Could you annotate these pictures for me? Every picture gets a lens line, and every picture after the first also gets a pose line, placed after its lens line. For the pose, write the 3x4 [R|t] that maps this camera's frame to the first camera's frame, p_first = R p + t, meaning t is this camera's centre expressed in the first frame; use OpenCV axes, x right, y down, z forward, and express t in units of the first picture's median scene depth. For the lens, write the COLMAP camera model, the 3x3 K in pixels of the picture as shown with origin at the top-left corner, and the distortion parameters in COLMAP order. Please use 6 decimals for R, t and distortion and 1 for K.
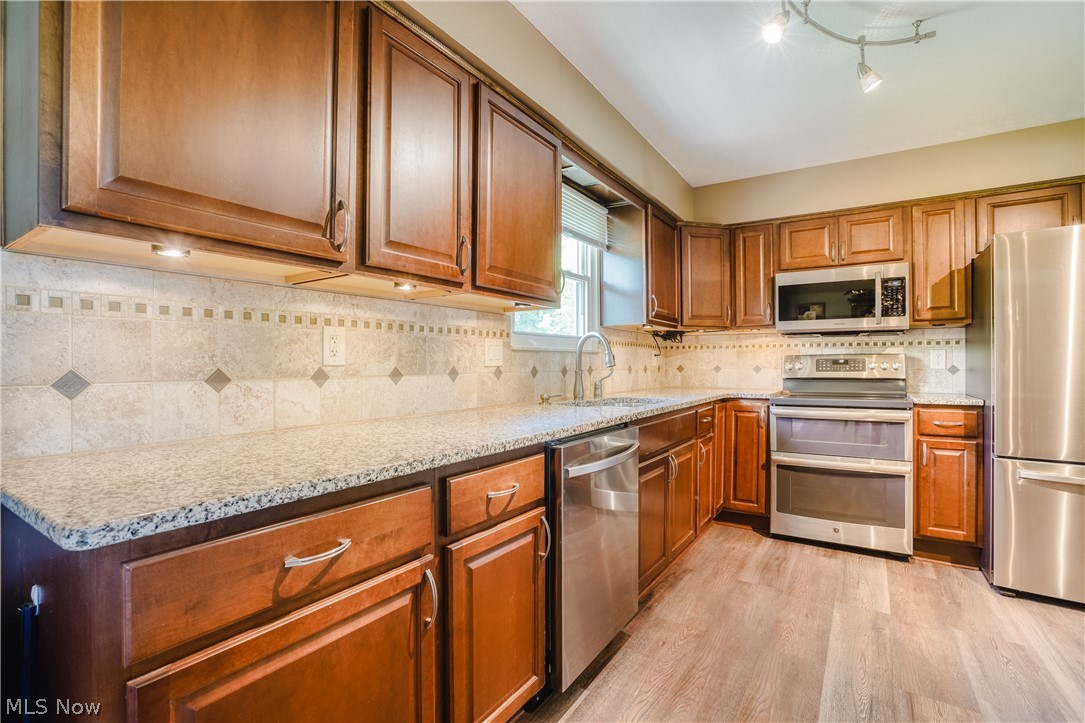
lens RADIAL K [[504.8, 0, 540.6], [0, 504.8, 361.0], [0, 0, 1]] dist [-0.058984, 0.024021]
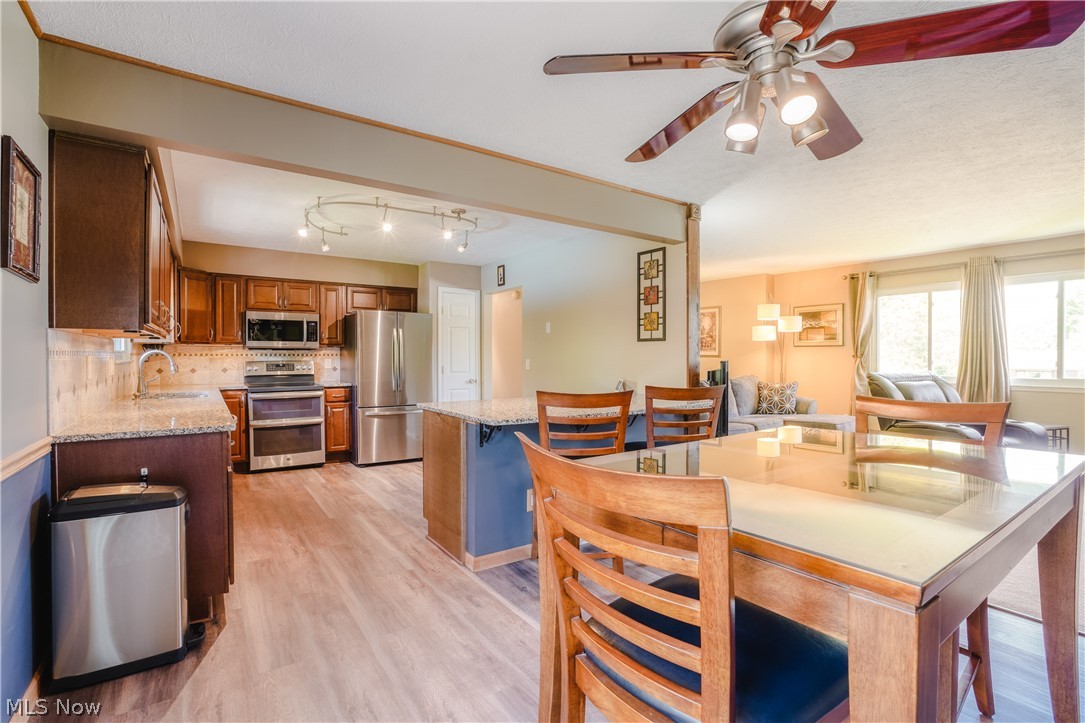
lens RADIAL K [[504.8, 0, 540.6], [0, 504.8, 361.0], [0, 0, 1]] dist [-0.058984, 0.024021]
pose [[0.376796, -0.007484, 0.926266, -0.740430], [-0.005679, 0.999930, 0.010389, -0.041832], [-0.926279, -0.009175, 0.376727, -0.543803]]
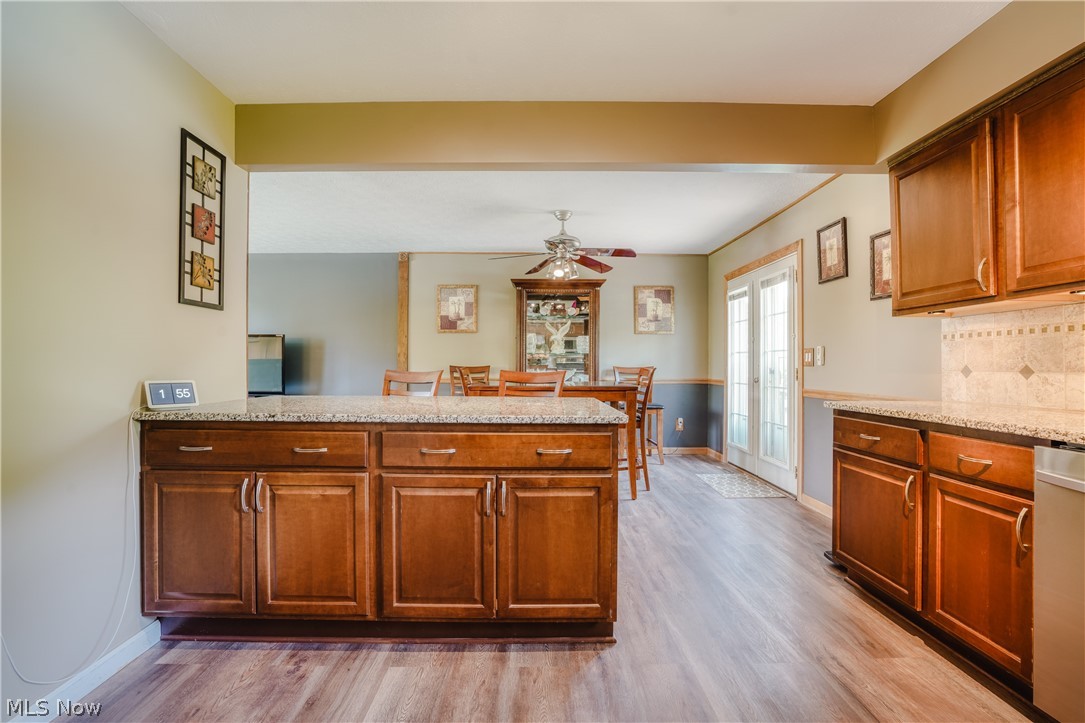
lens RADIAL K [[504.8, 0, 540.6], [0, 504.8, 361.0], [0, 0, 1]] dist [-0.058984, 0.024021]
pose [[-0.830738, -0.006782, -0.556622, 0.702496], [0.000701, 0.999912, -0.013230, 0.010177], [0.556663, -0.011381, -0.830661, 0.648657]]
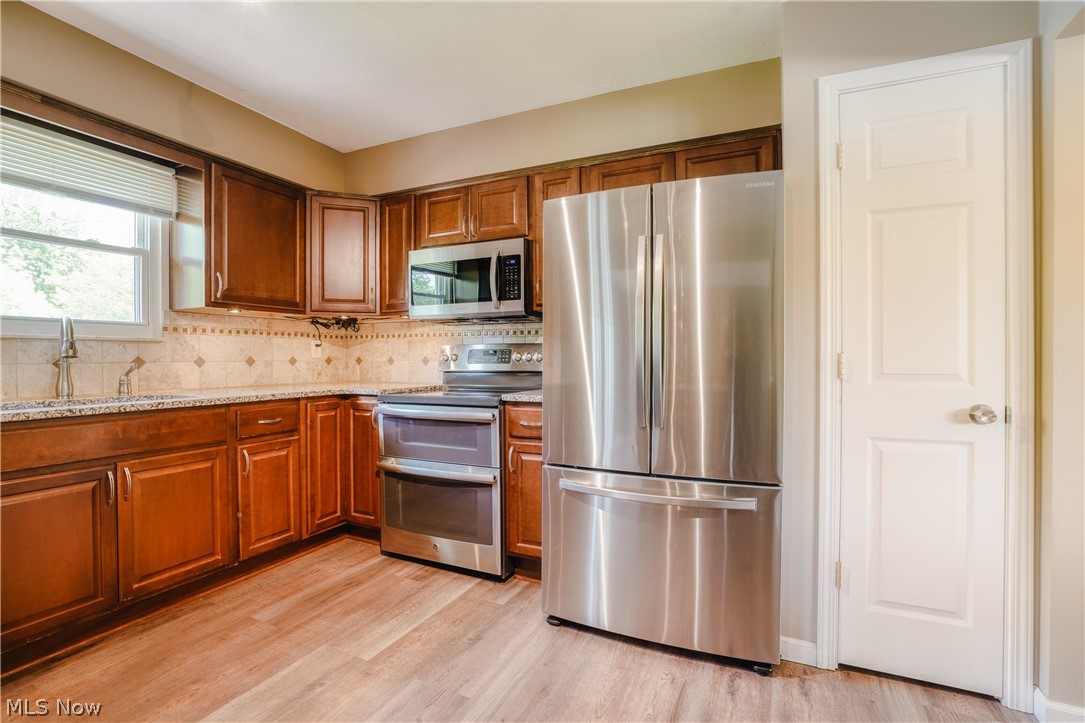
lens RADIAL K [[504.8, 0, 540.6], [0, 504.8, 361.0], [0, 0, 1]] dist [-0.058984, 0.024021]
pose [[0.989861, -0.001987, 0.142027, 0.660695], [0.000008, 0.999903, 0.013933, 0.004831], [-0.142041, -0.013790, 0.989765, 0.112912]]
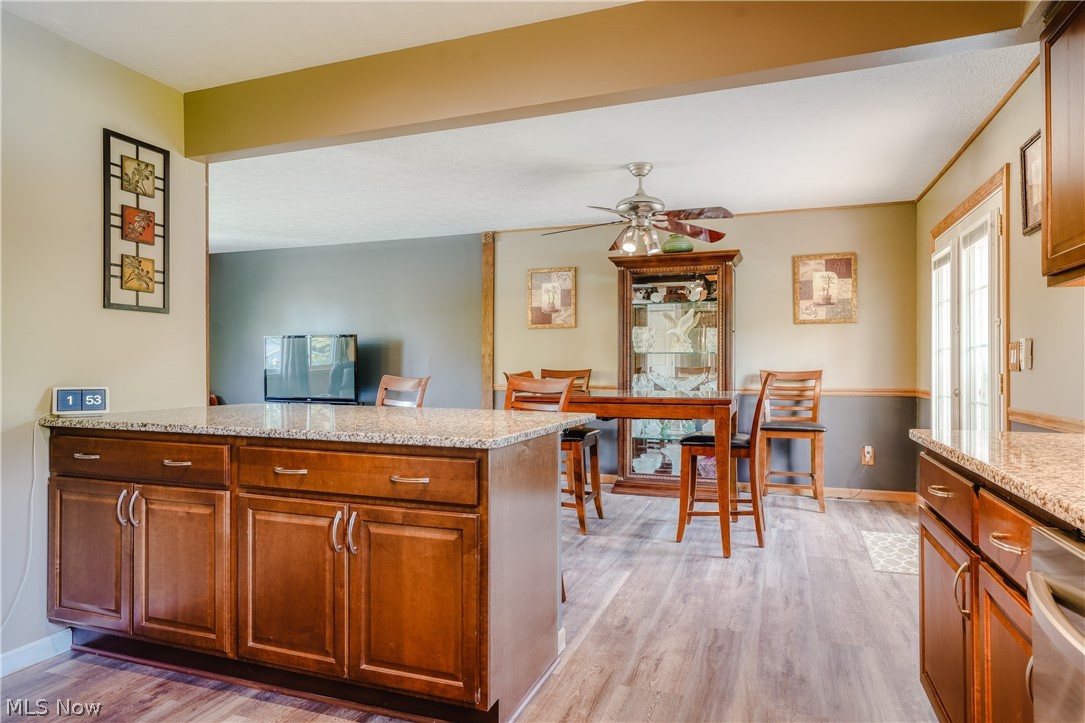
lens RADIAL K [[645.6, 0, 542.5], [0, 645.6, 361.5], [0, 0, 1]] dist [-0.021551, 0.024042]
pose [[-0.973258, -0.003043, -0.229696, 0.336718], [0.000104, 0.999906, -0.013687, 0.005165], [0.229716, -0.013345, -0.973166, 0.802249]]
